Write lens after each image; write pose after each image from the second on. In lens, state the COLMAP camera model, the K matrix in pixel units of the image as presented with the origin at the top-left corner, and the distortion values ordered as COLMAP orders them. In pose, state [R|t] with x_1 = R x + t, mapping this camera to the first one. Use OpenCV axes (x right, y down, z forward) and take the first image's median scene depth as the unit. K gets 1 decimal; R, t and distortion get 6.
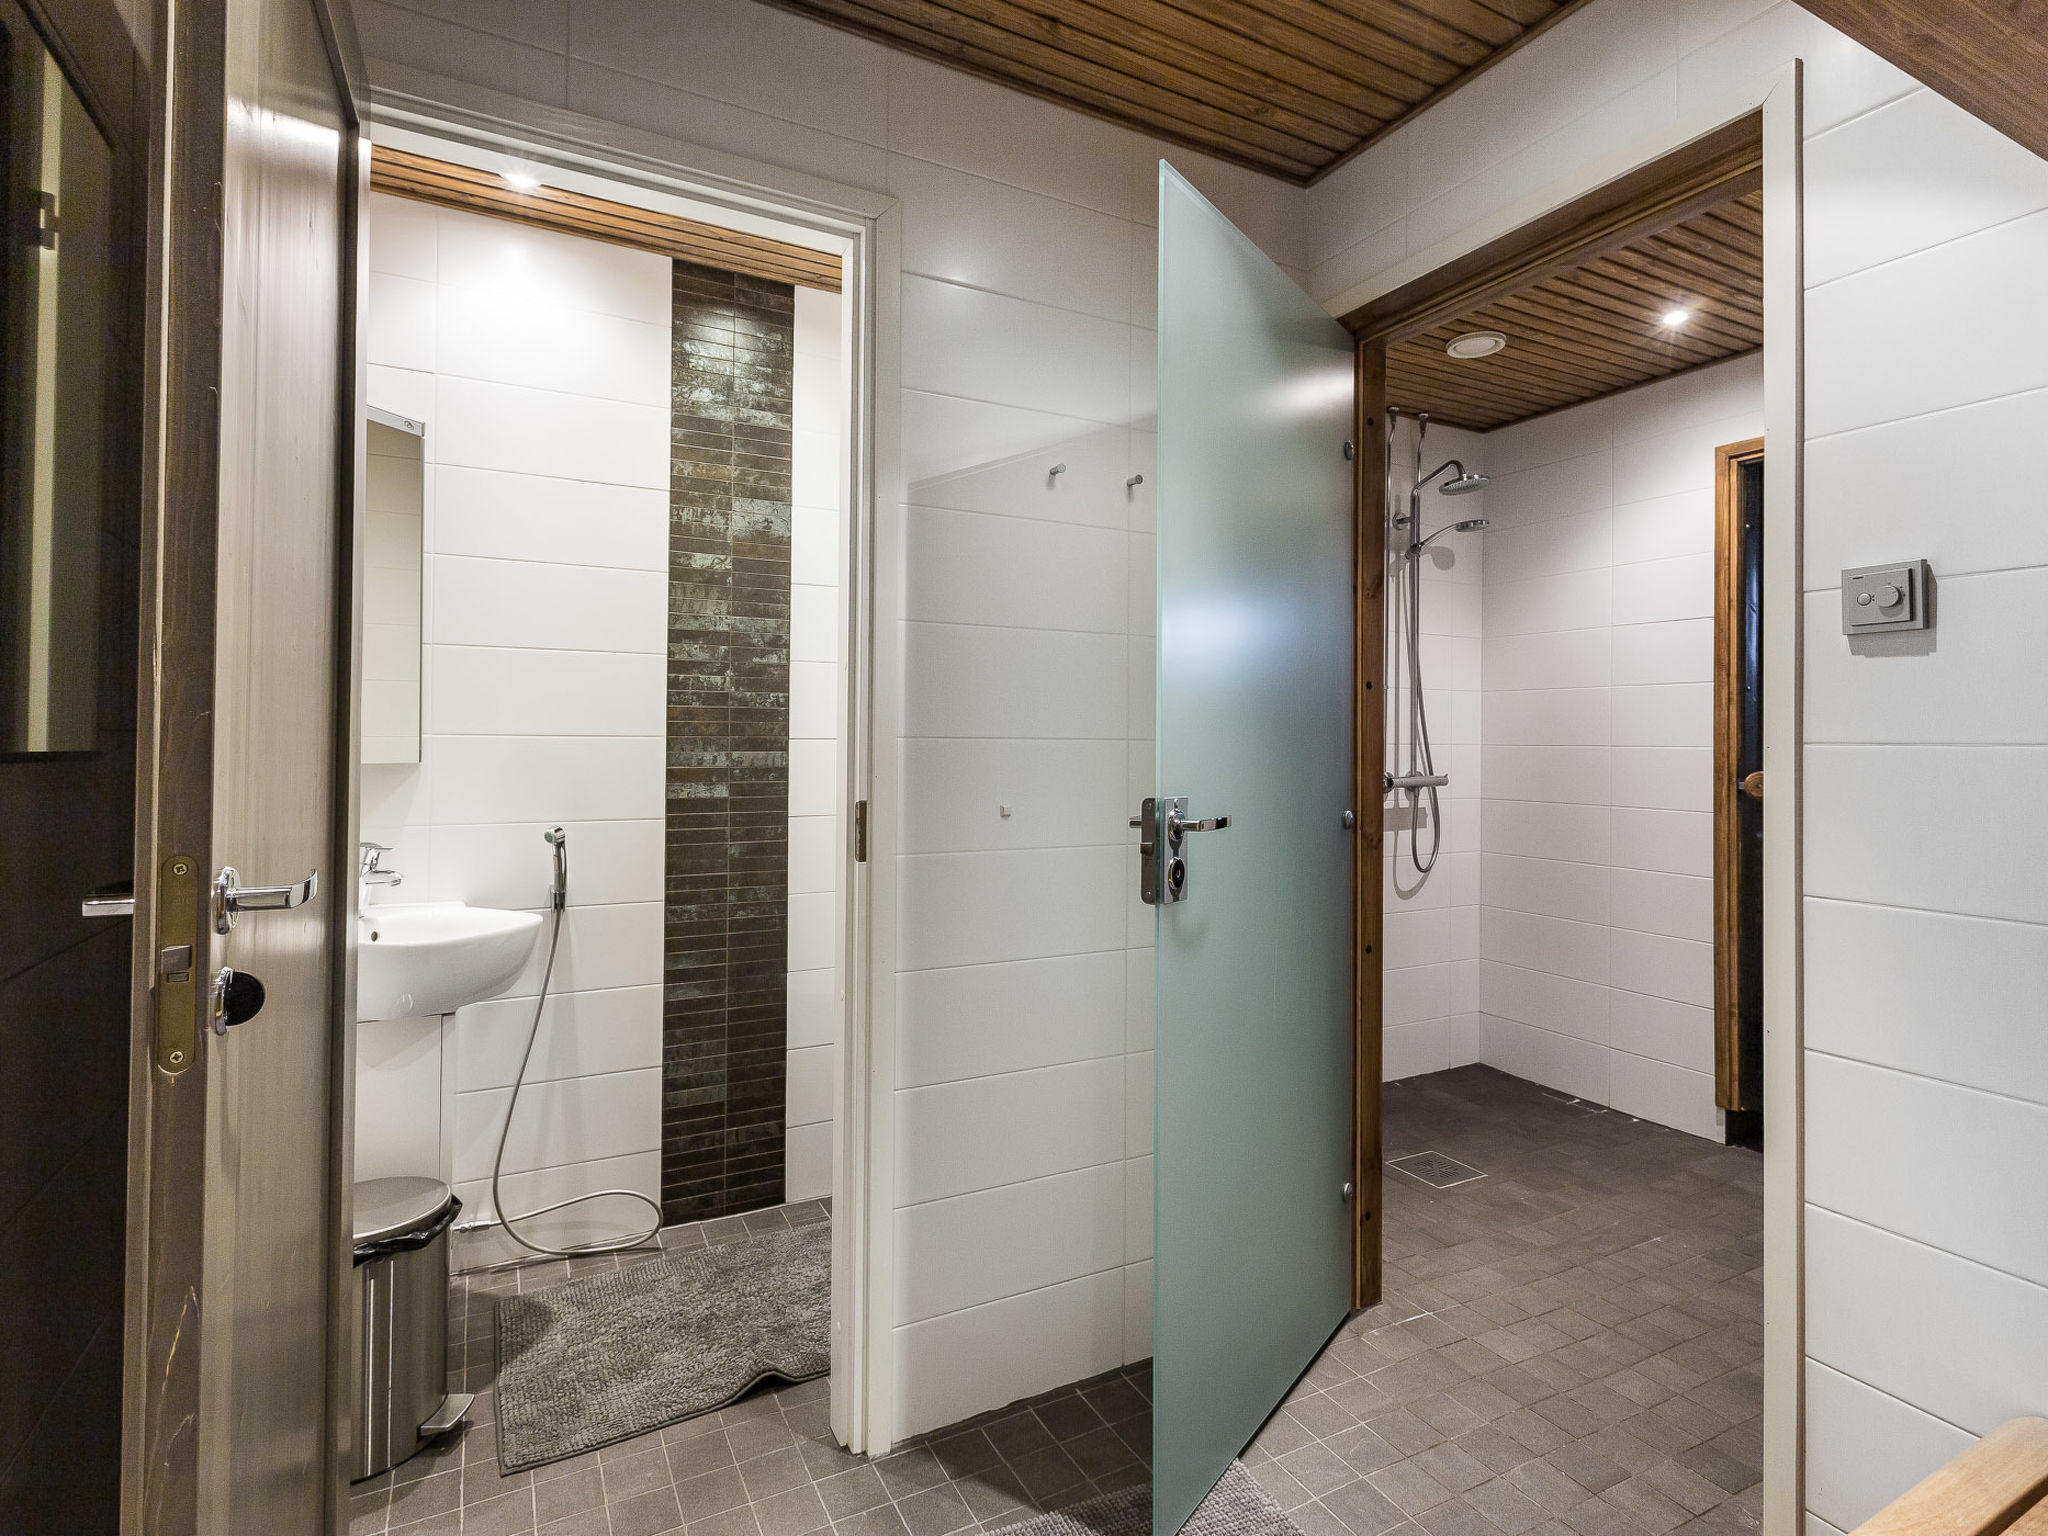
lens RADIAL K [[1037.1, 0, 1026.0], [0, 1037.1, 730.3], [0, 0, 1]] dist [0.002878, 0.002070]
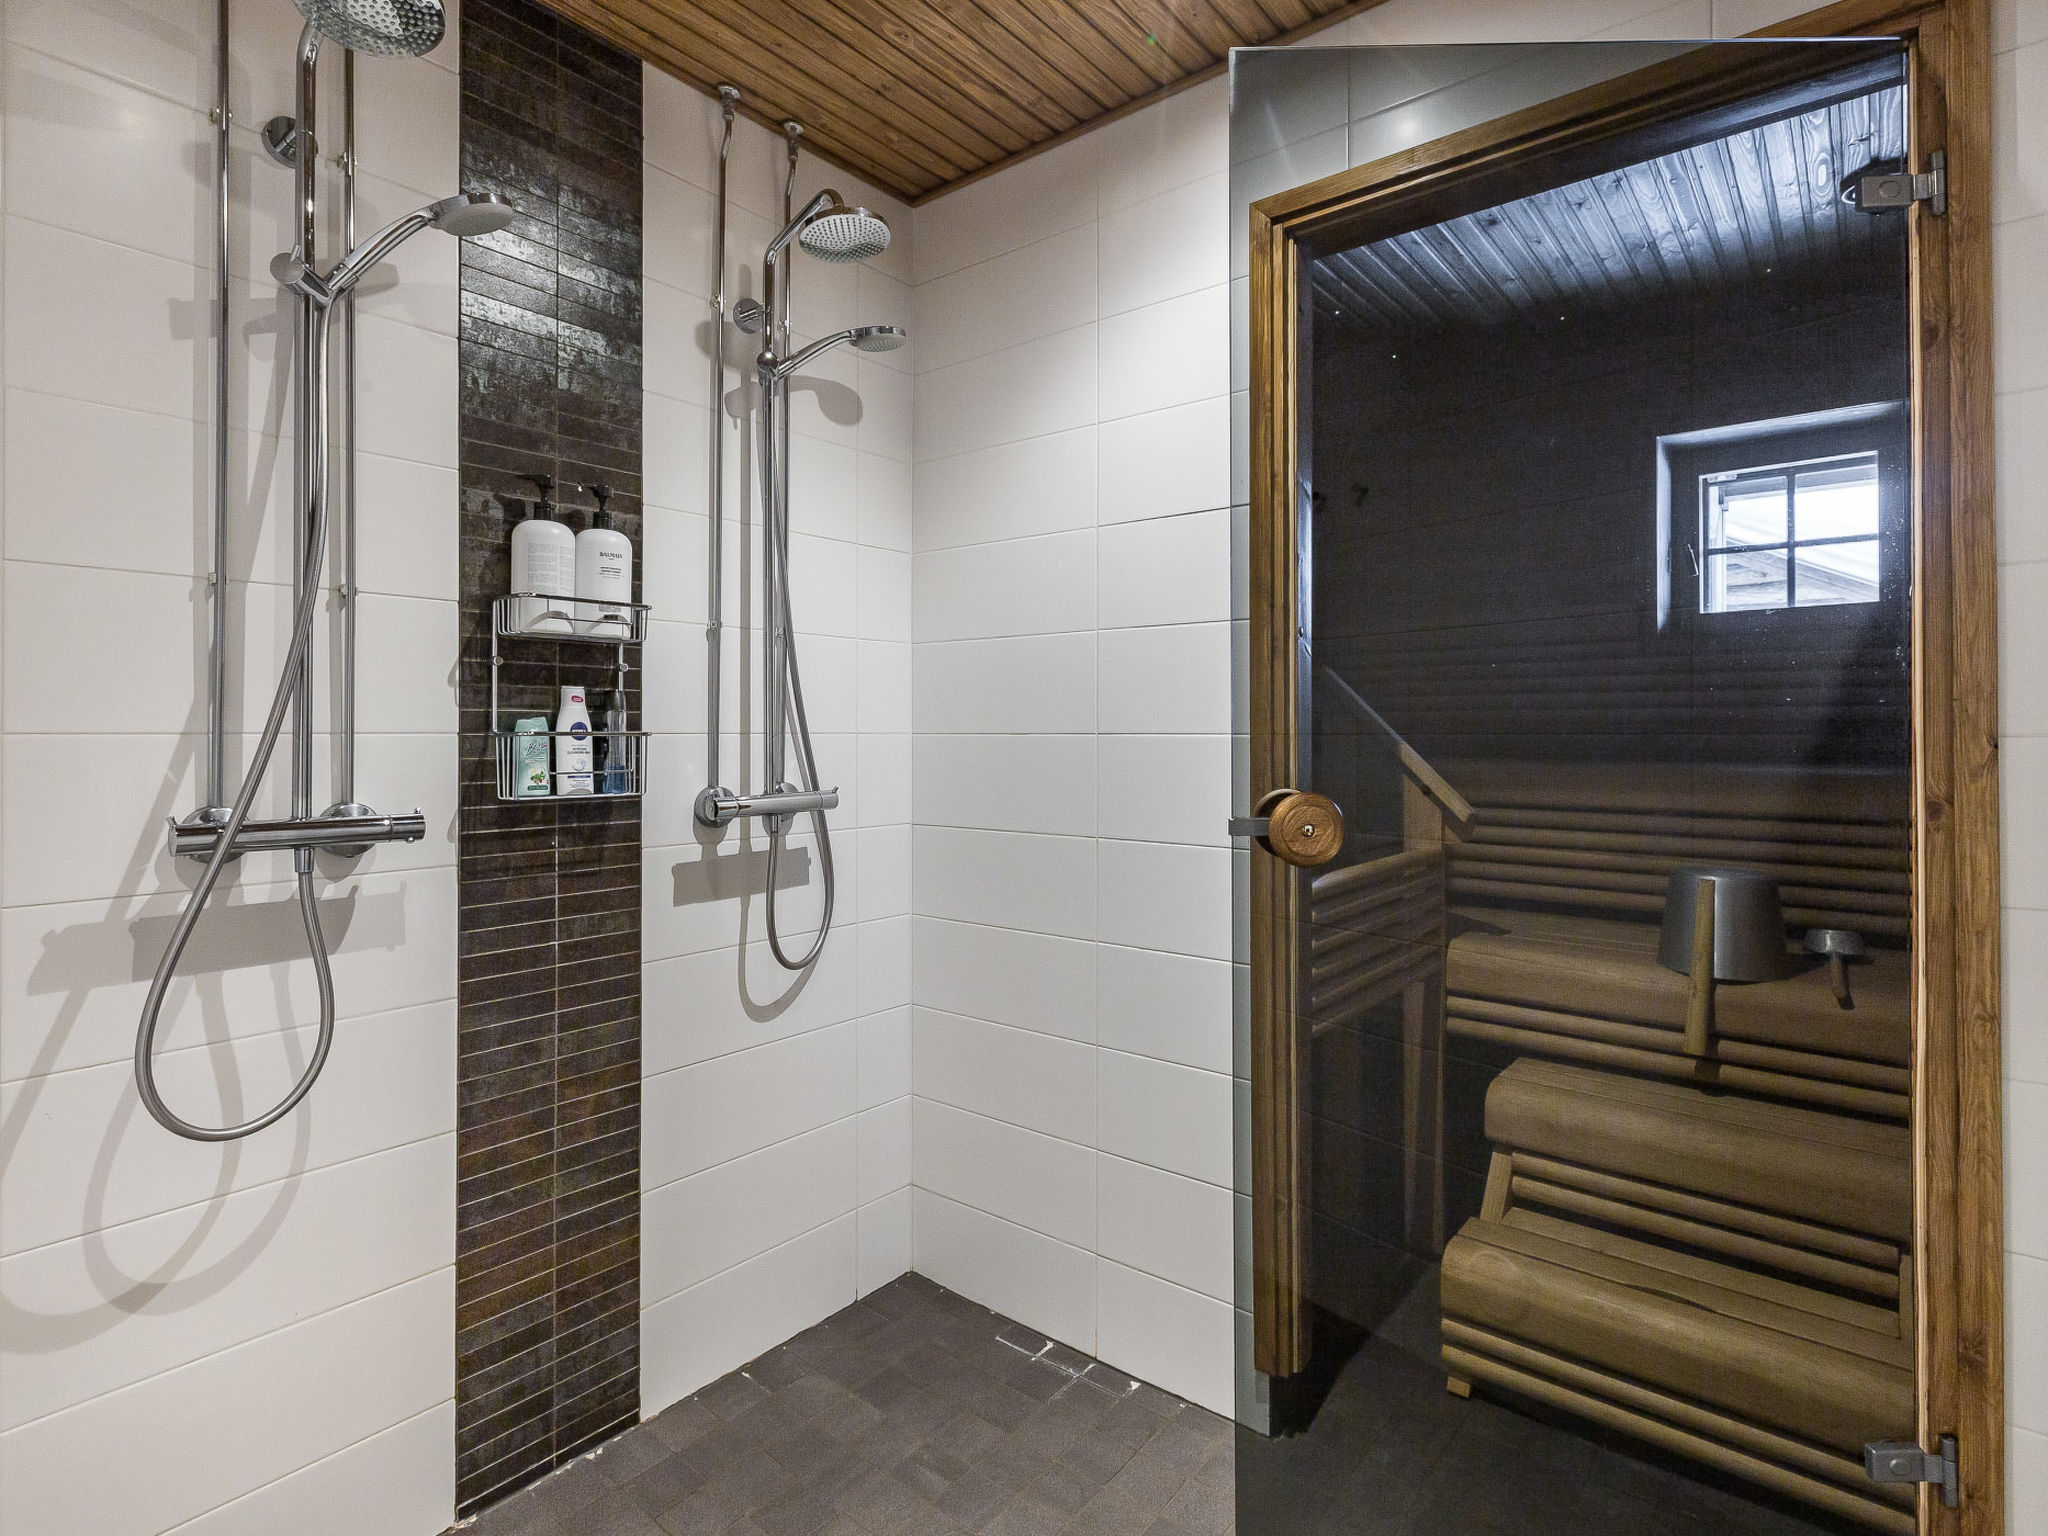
lens RADIAL K [[1037.1, 0, 1026.0], [0, 1037.1, 730.3], [0, 0, 1]] dist [0.002878, 0.002070]
pose [[0.924419, -0.006220, 0.381328, 0.288180], [0.004346, 0.999974, 0.005775, 0.009255], [-0.381354, -0.003681, 0.924422, 0.452774]]
